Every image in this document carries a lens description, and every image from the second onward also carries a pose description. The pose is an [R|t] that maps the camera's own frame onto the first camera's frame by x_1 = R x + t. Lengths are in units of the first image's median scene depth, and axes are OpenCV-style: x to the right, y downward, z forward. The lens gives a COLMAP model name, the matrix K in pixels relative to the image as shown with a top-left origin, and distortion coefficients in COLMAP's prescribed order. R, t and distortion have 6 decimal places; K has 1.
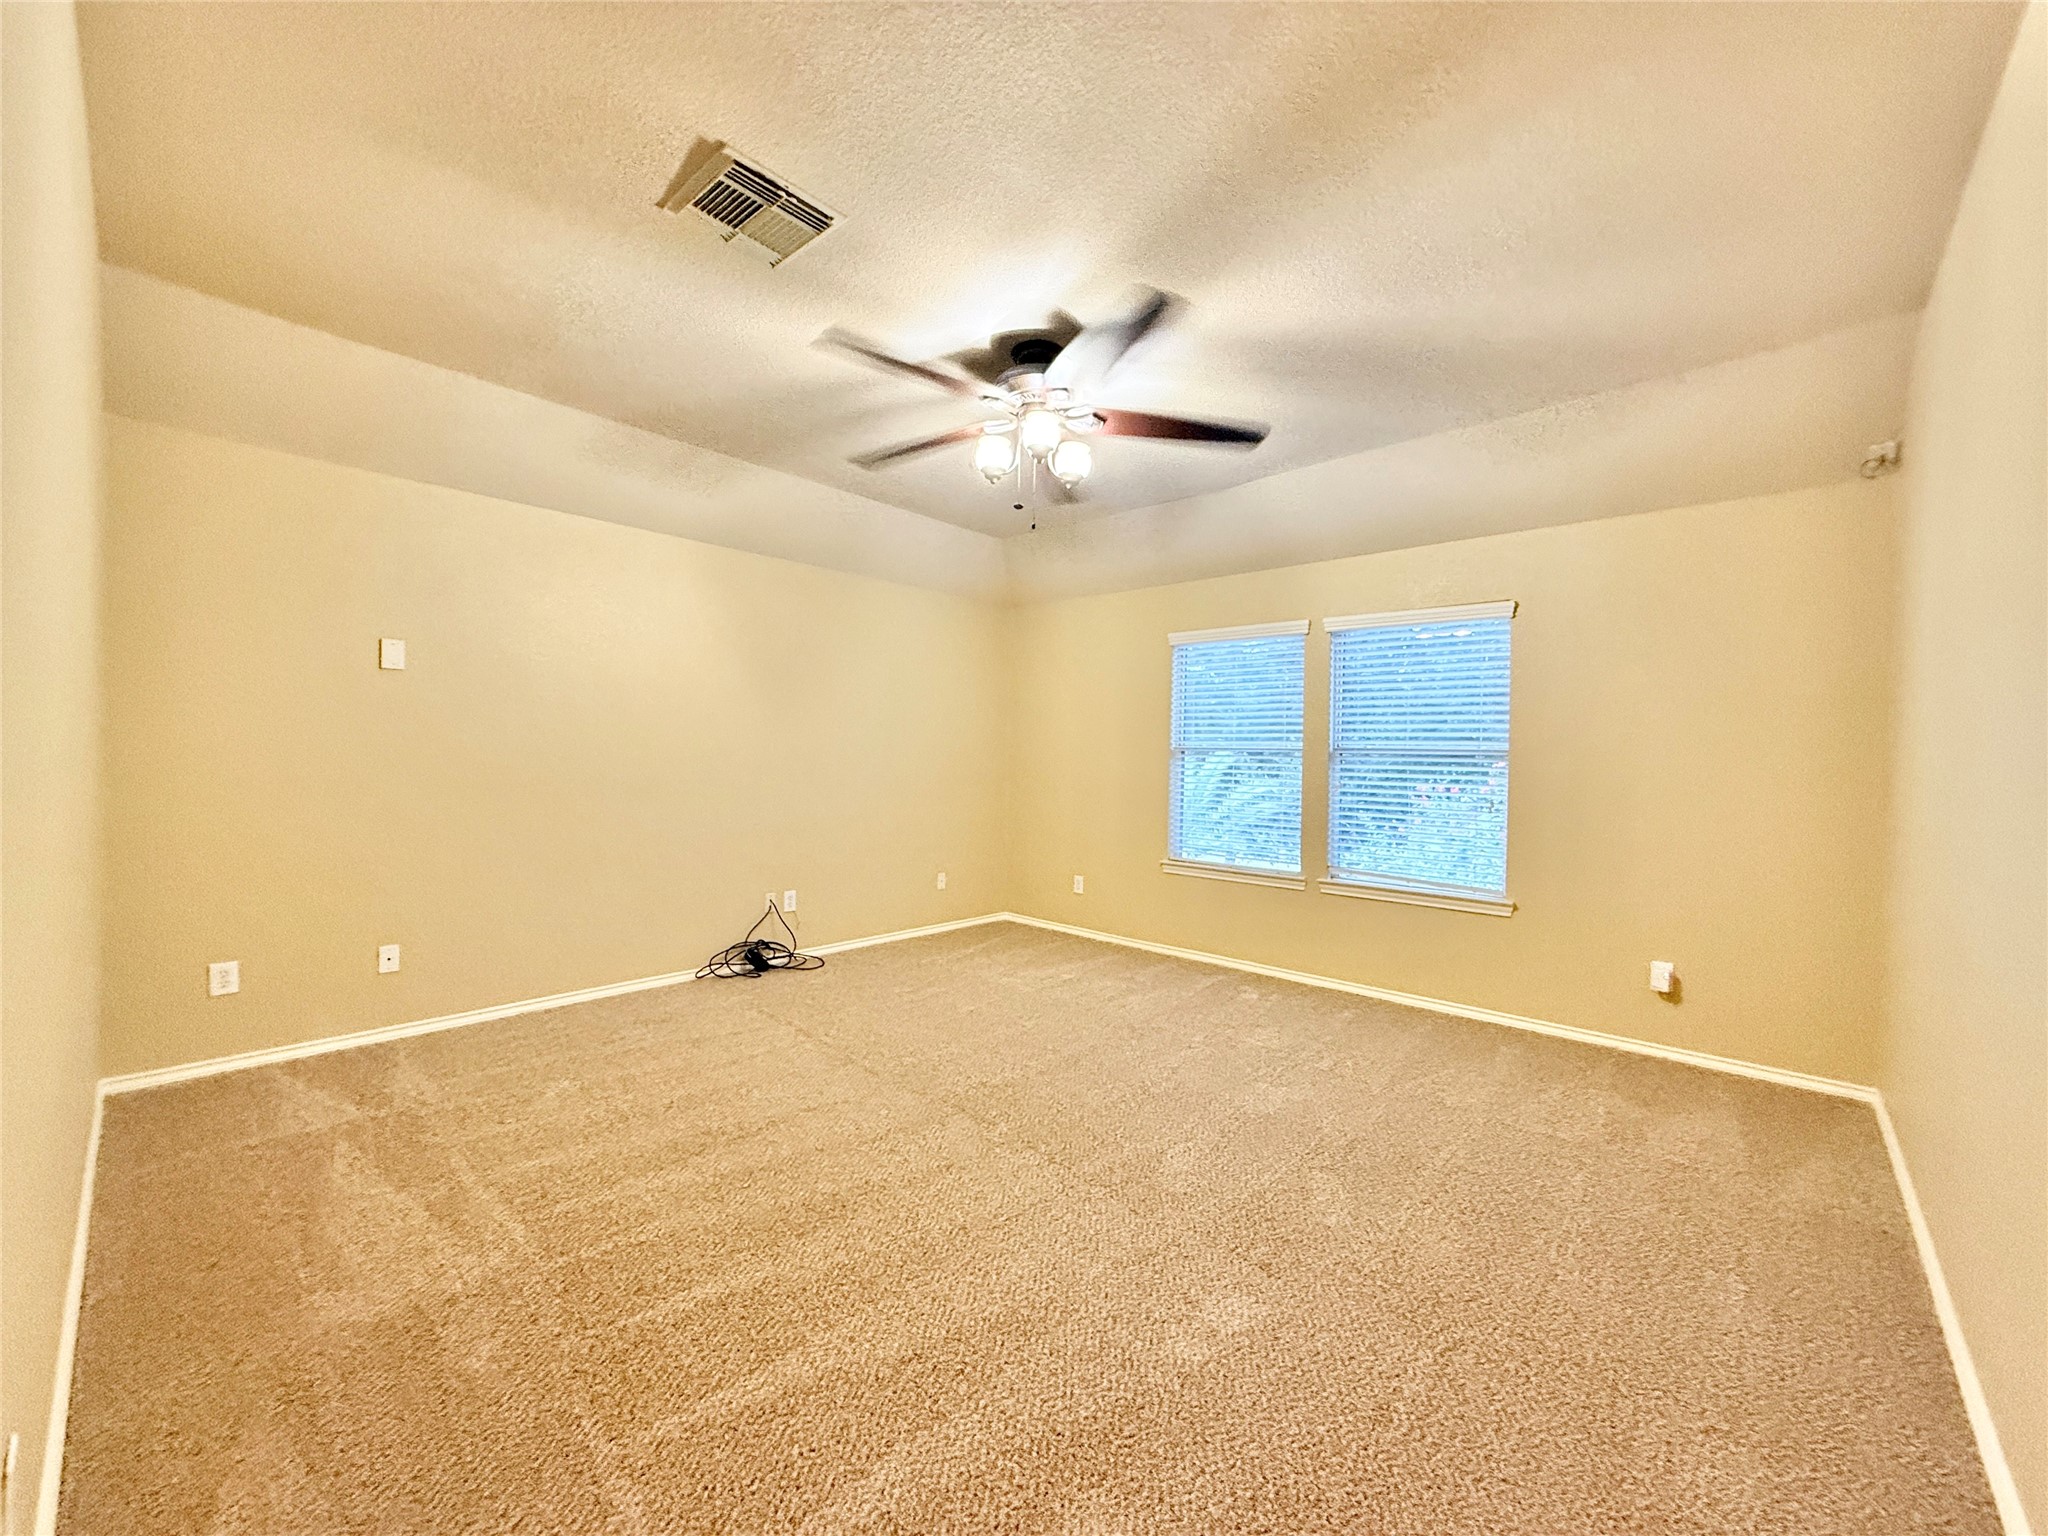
lens RADIAL K [[807.7, 0, 1024.0], [0, 807.7, 768.0], [0, 0, 1]] dist [-0.000544, -0.000008]
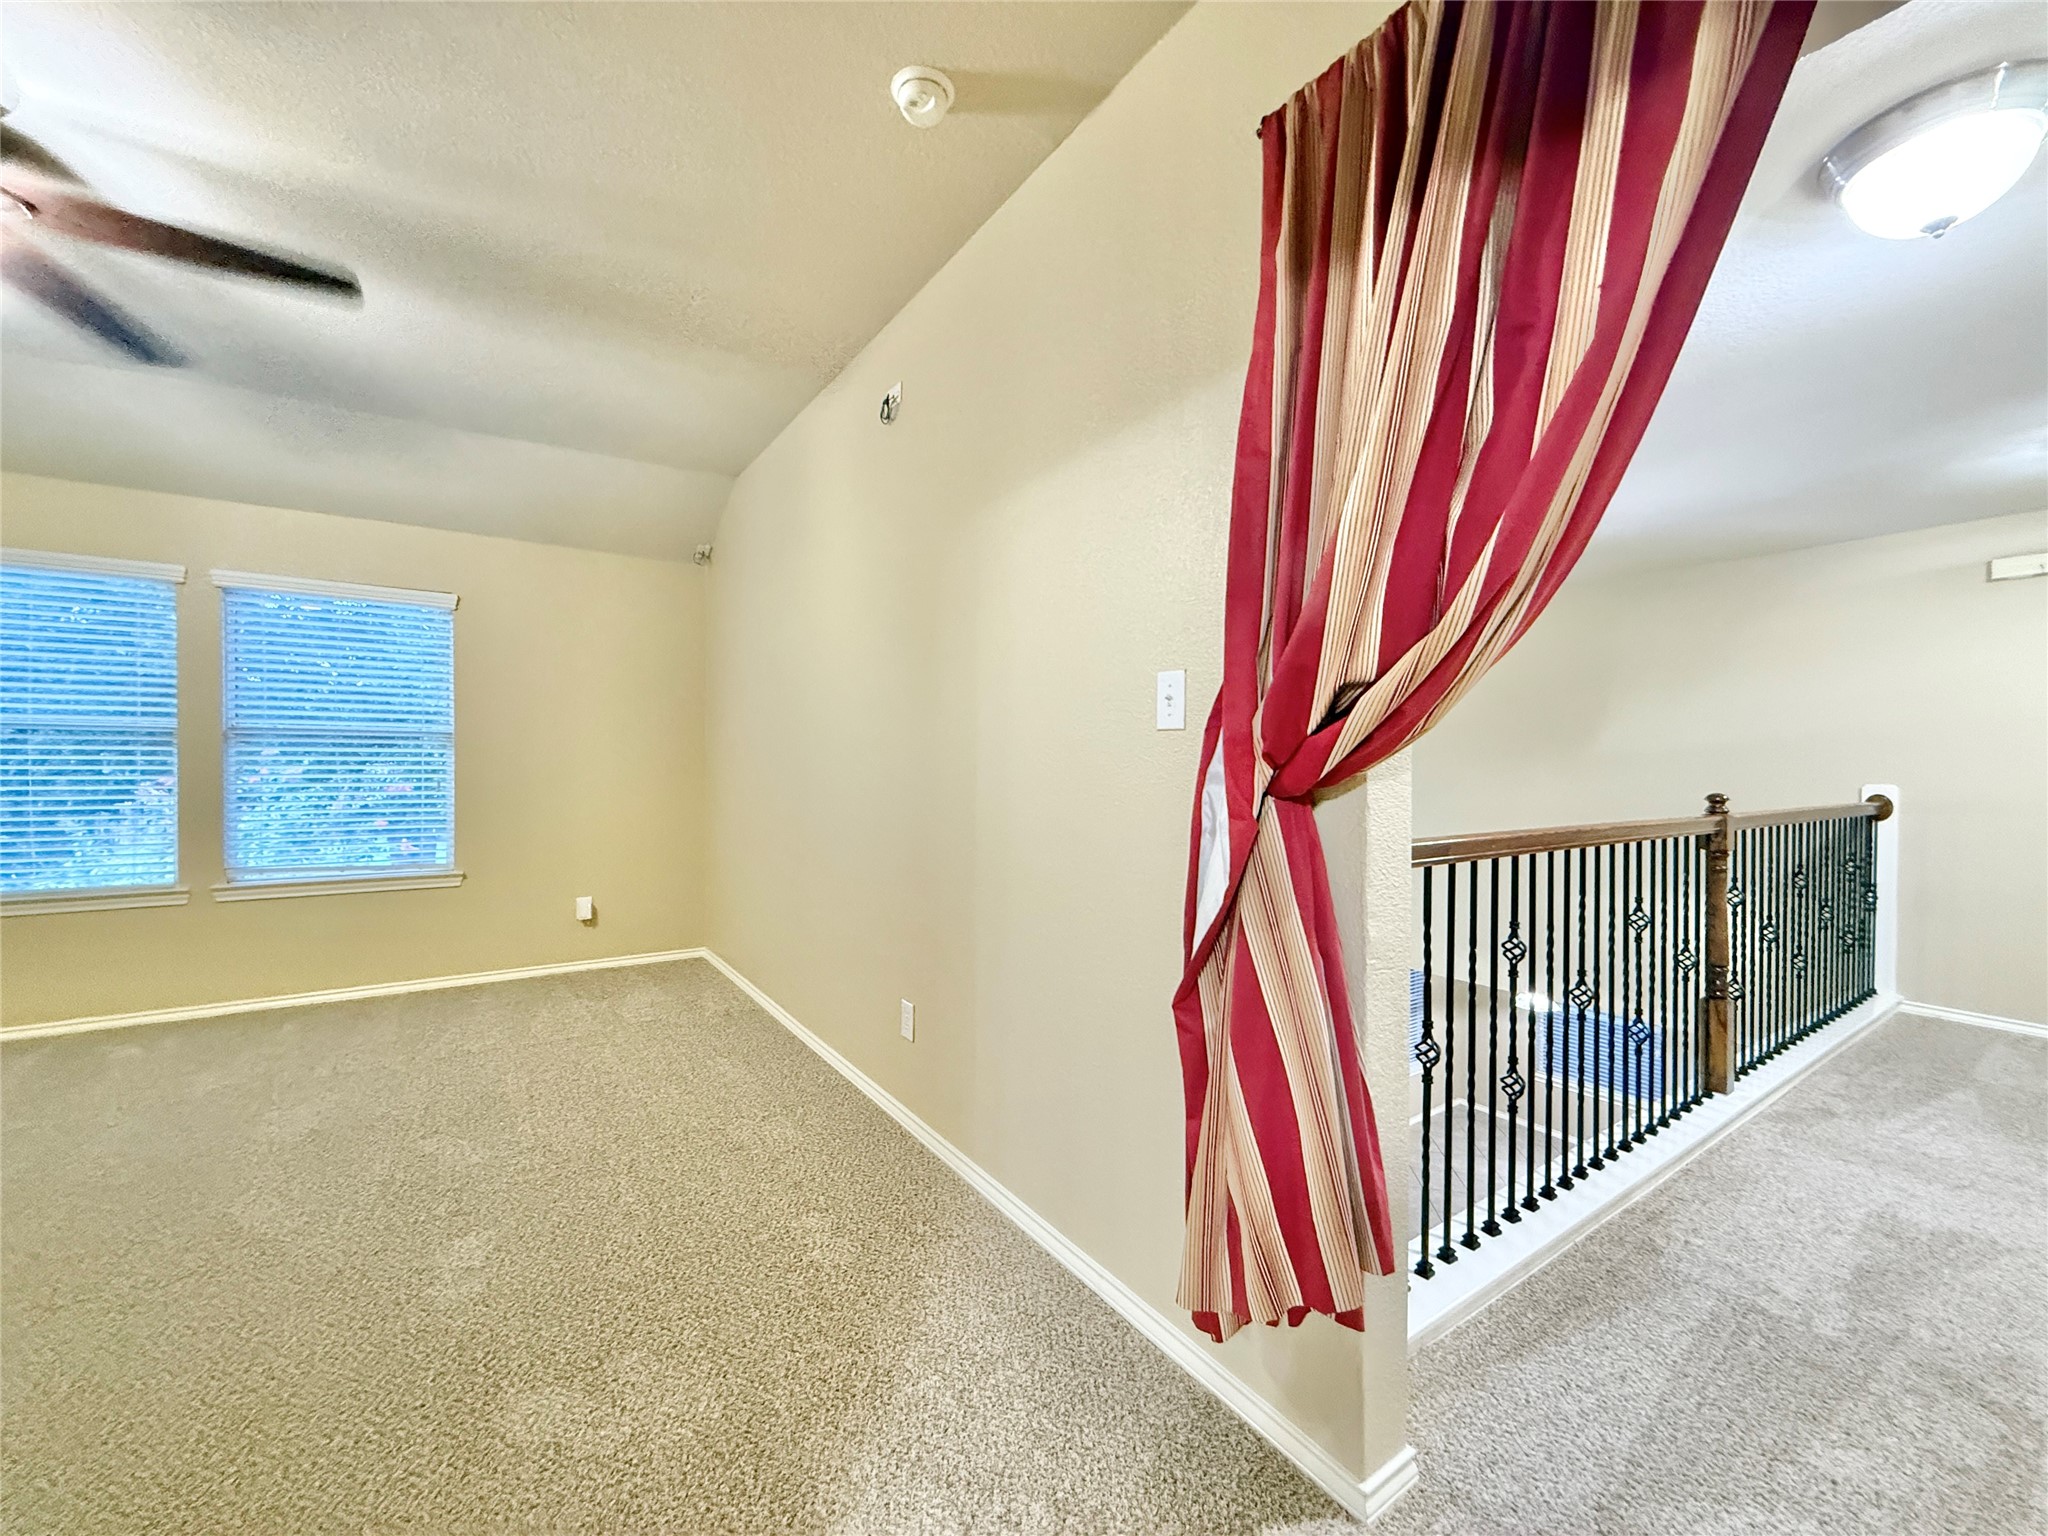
lens RADIAL K [[815.8, 0, 1024.0], [0, 815.8, 768.0], [0, 0, 1]] dist [-0.000726, 0.000355]
pose [[0.230599, -0.028096, 0.972643, -0.322983], [0.007593, 0.999605, 0.027075, 0.001707], [-0.973019, 0.001142, 0.230721, 0.006654]]
